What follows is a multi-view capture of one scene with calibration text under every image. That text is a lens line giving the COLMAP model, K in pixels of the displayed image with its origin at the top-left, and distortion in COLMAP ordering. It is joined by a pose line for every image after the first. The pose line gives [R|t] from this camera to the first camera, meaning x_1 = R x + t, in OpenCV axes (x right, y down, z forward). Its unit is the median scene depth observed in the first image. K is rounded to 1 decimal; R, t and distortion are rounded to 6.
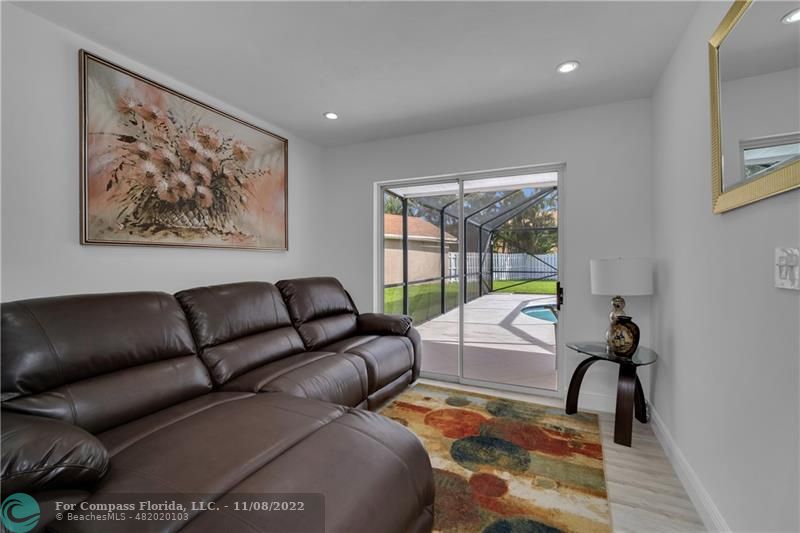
lens RADIAL K [[347.4, 0, 402.7], [0, 347.4, 266.5], [0, 0, 1]] dist [-0.009258, 0.000365]
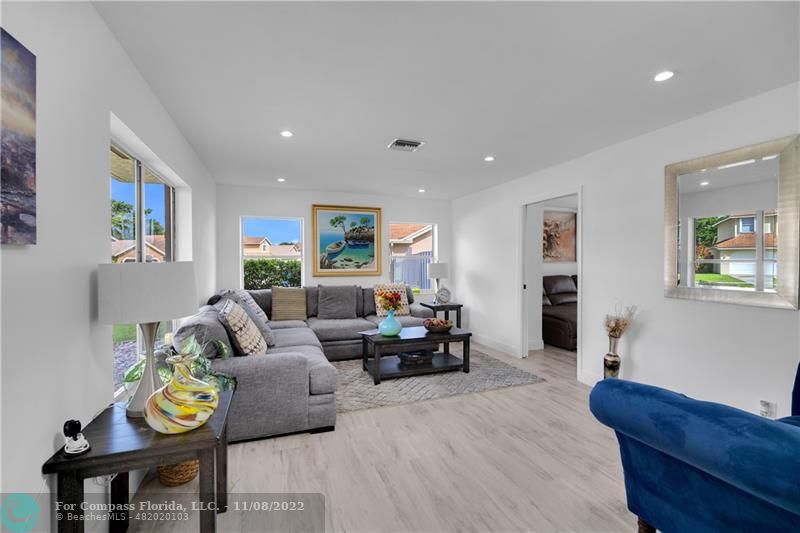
lens RADIAL K [[347.4, 0, 402.7], [0, 347.4, 266.5], [0, 0, 1]] dist [-0.009258, 0.000365]
pose [[0.705107, 0.005006, -0.709083, 0.548227], [-0.006802, 0.999977, 0.000295, -0.012185], [0.709068, 0.004615, 0.705125, -1.620098]]
